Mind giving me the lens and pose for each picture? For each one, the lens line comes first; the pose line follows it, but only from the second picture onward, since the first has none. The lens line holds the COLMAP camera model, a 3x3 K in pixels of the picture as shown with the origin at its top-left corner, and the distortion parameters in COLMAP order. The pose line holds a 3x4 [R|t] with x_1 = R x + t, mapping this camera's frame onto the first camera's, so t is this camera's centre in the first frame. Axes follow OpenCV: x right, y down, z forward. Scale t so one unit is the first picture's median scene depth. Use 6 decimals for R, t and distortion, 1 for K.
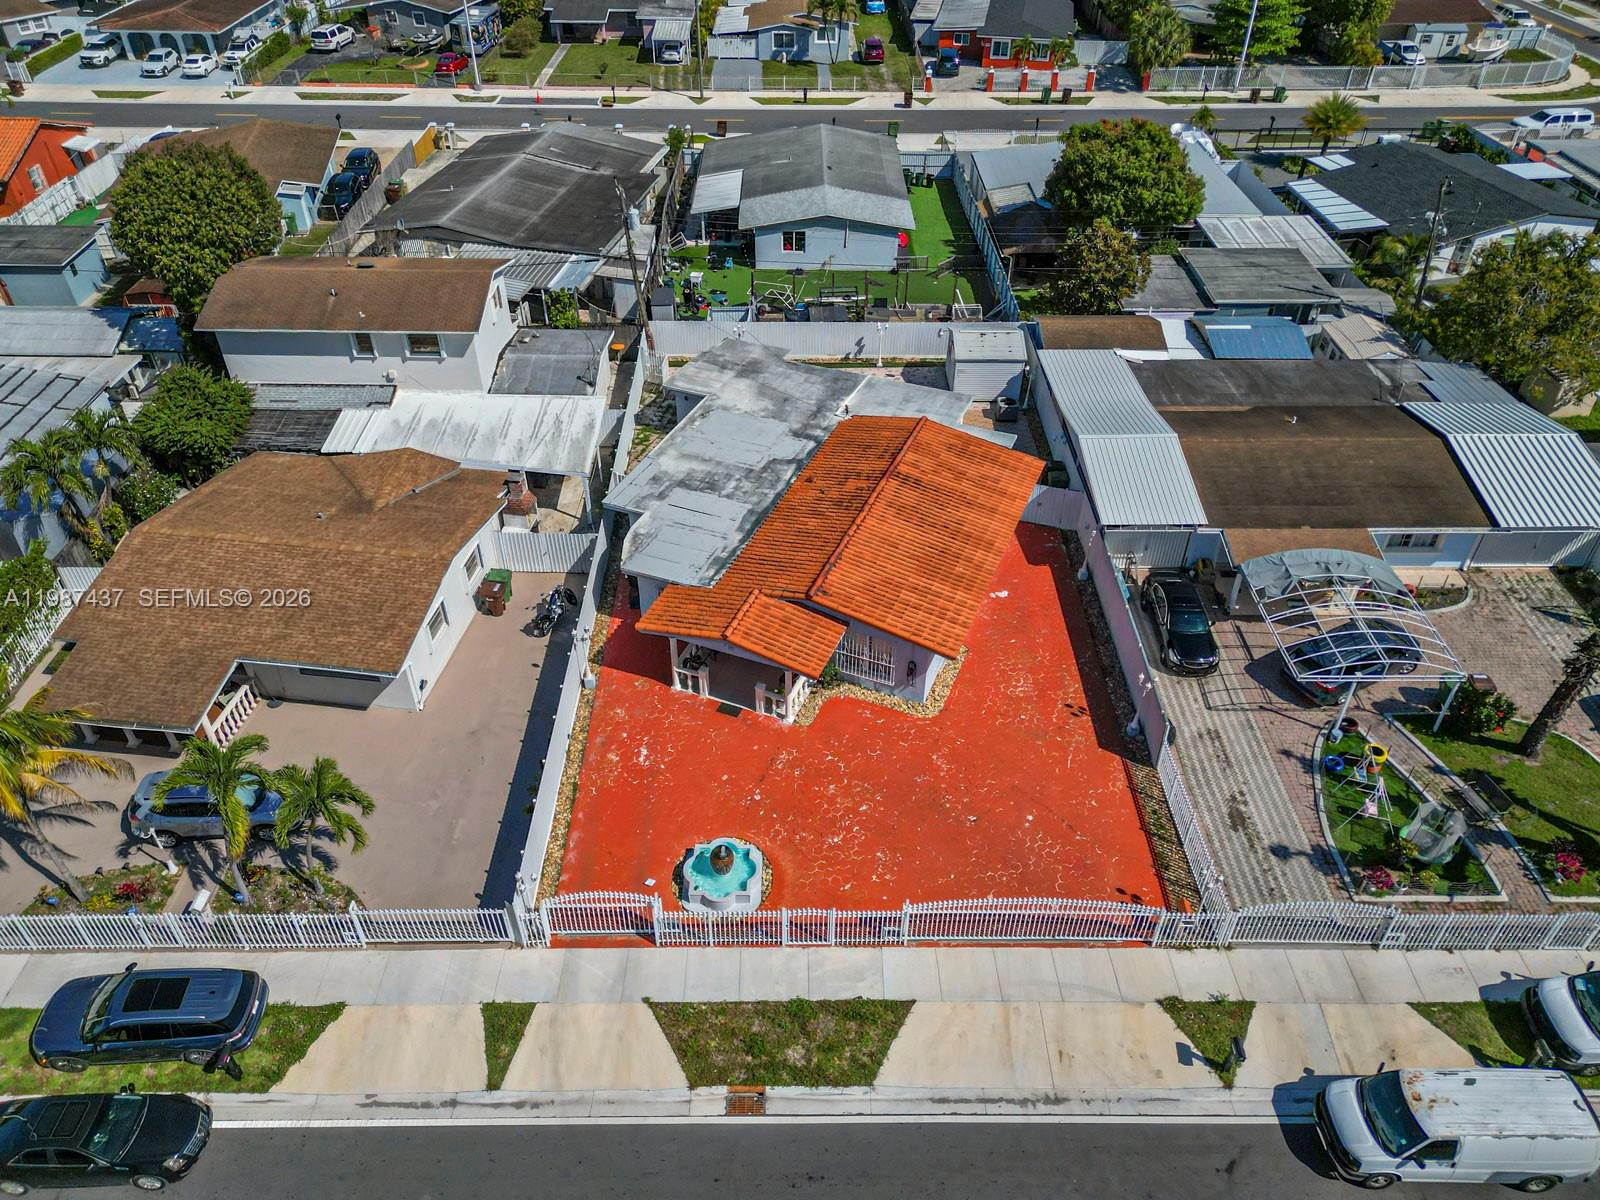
lens RADIAL K [[1137.3, 0, 804.0], [0, 1137.3, 569.5], [0, 0, 1]] dist [0.060808, -0.045938]
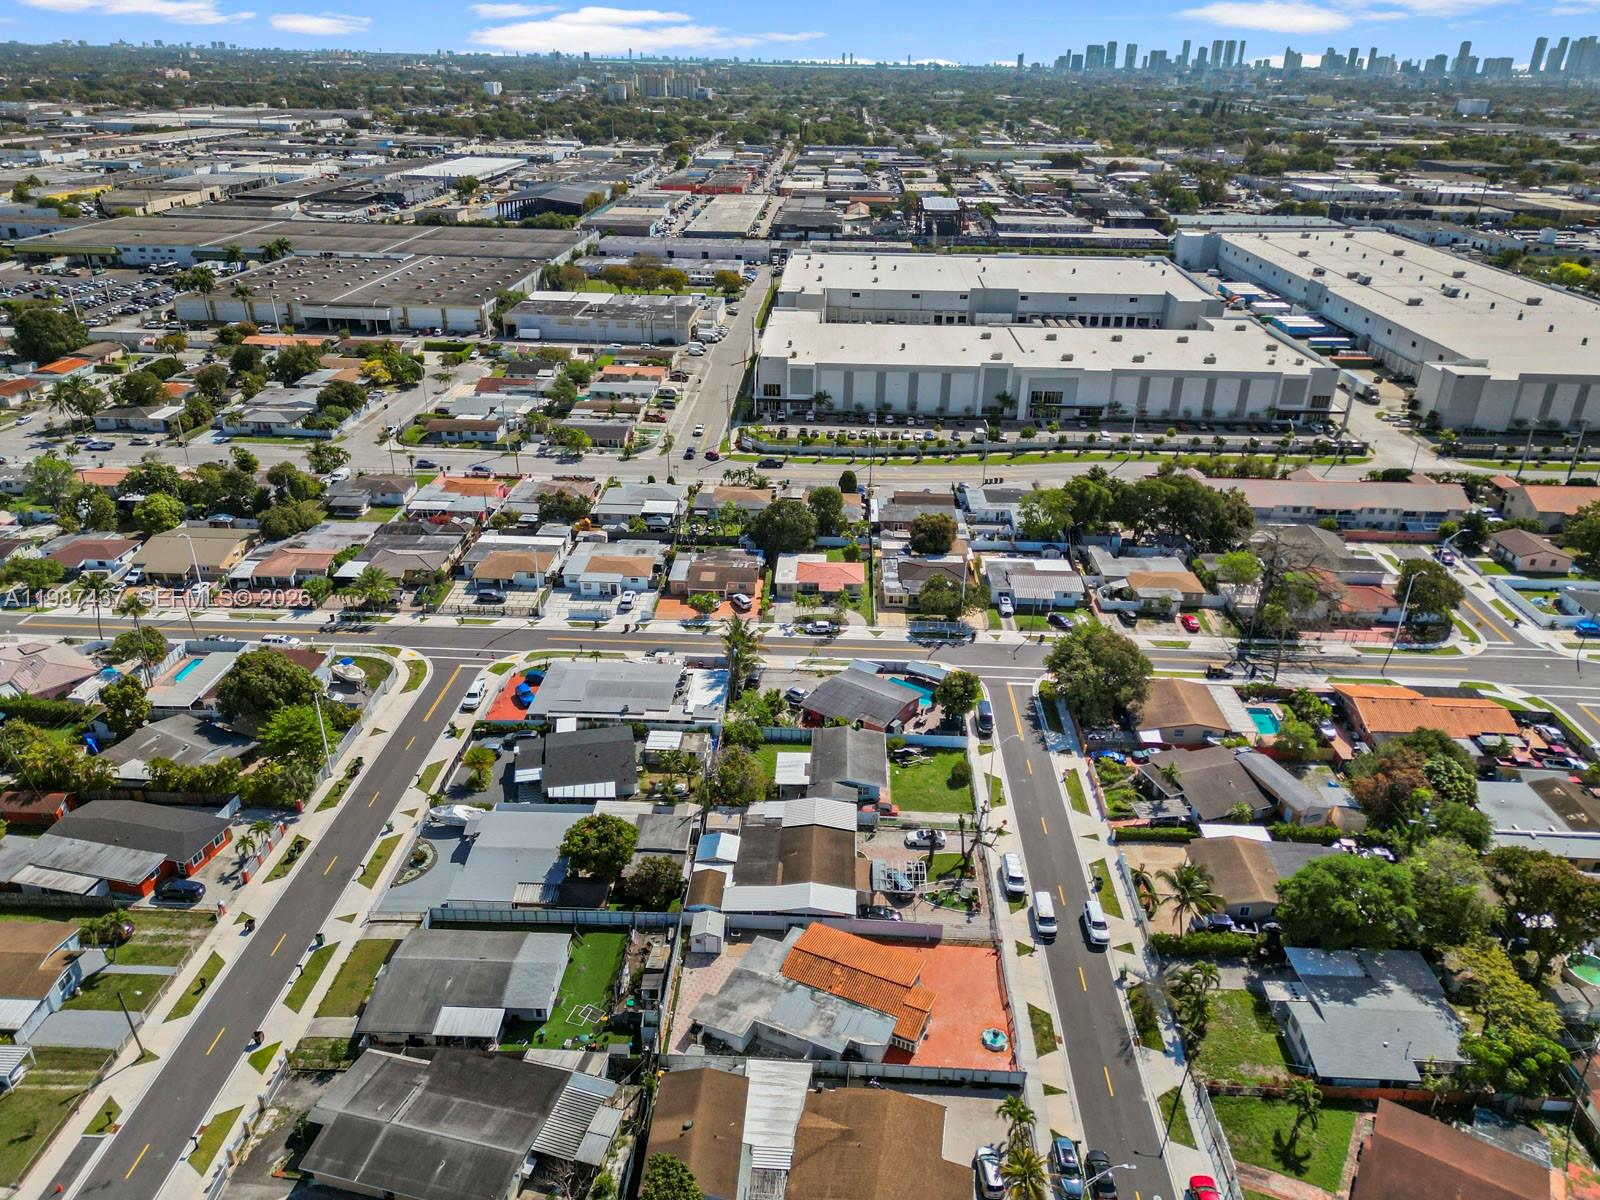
lens RADIAL K [[1137.3, 0, 804.0], [0, 1137.3, 569.5], [0, 0, 1]] dist [0.060808, -0.045938]
pose [[0.050499, -0.416776, 0.907605, -1.744496], [0.597476, 0.740816, 0.306943, -1.433514], [-0.800295, 0.526772, 0.286424, -0.165133]]
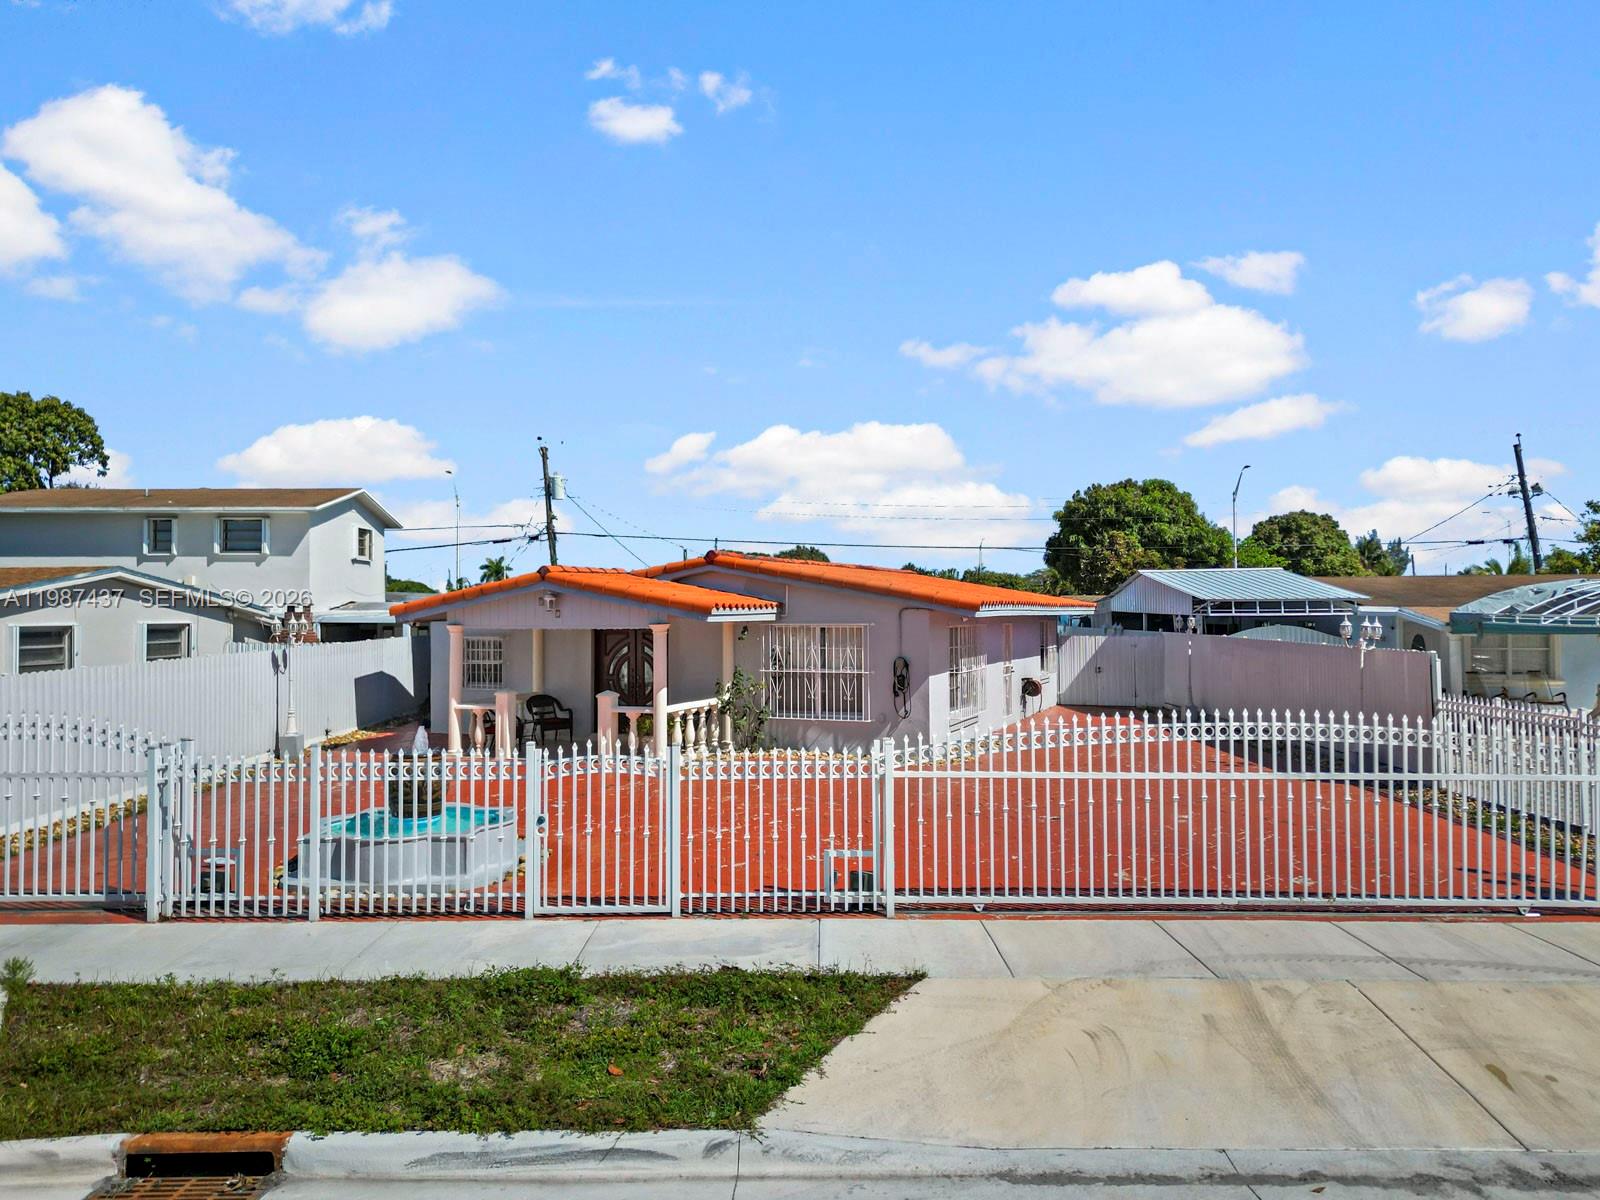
lens RADIAL K [[1137.3, 0, 804.0], [0, 1137.3, 569.5], [0, 0, 1]] dist [0.060808, -0.045938]
pose [[0.999878, -0.011673, -0.010353, 0.043334], [0.002405, 0.770907, -0.636944, 0.297766], [0.015416, 0.636841, 0.770841, 0.433798]]
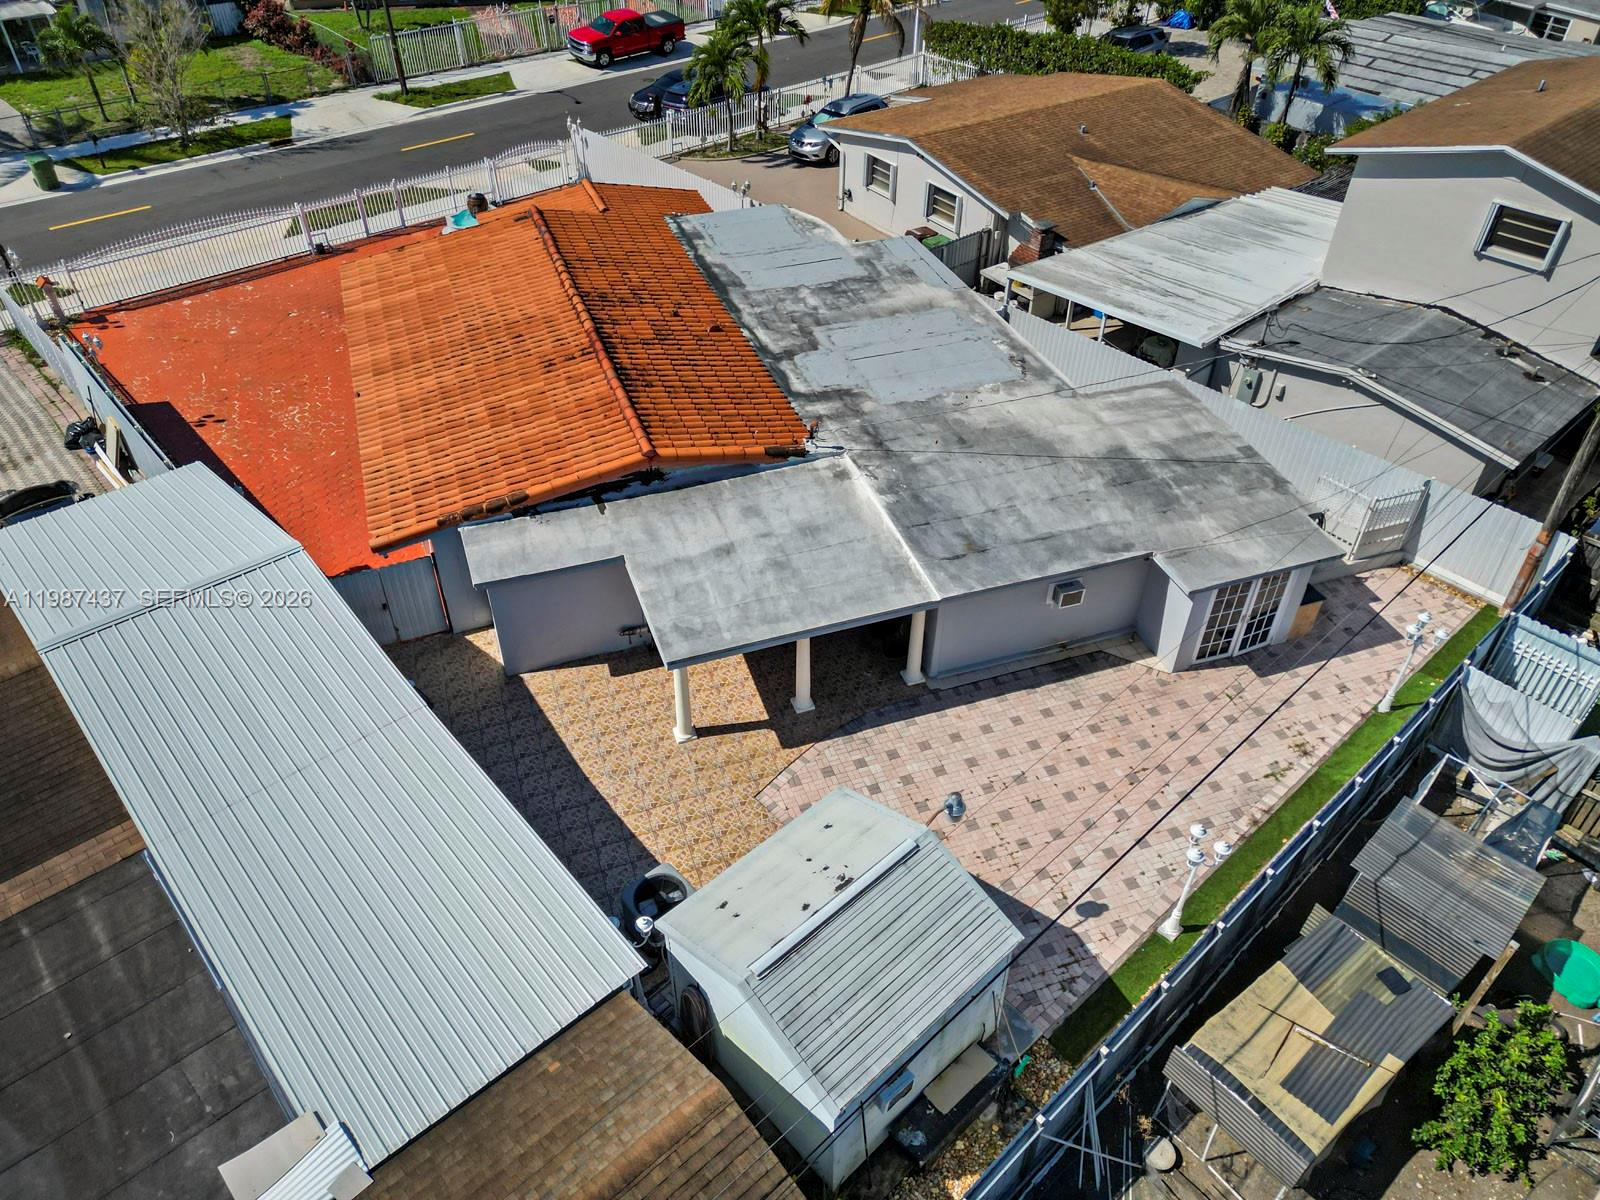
lens RADIAL K [[1137.3, 0, 804.0], [0, 1137.3, 569.5], [0, 0, 1]] dist [0.060808, -0.045938]
pose [[-0.743601, 0.397161, -0.537886, 0.307013], [-0.424407, 0.341263, 0.838701, -0.498368], [0.516659, 0.851941, -0.085206, 1.057057]]
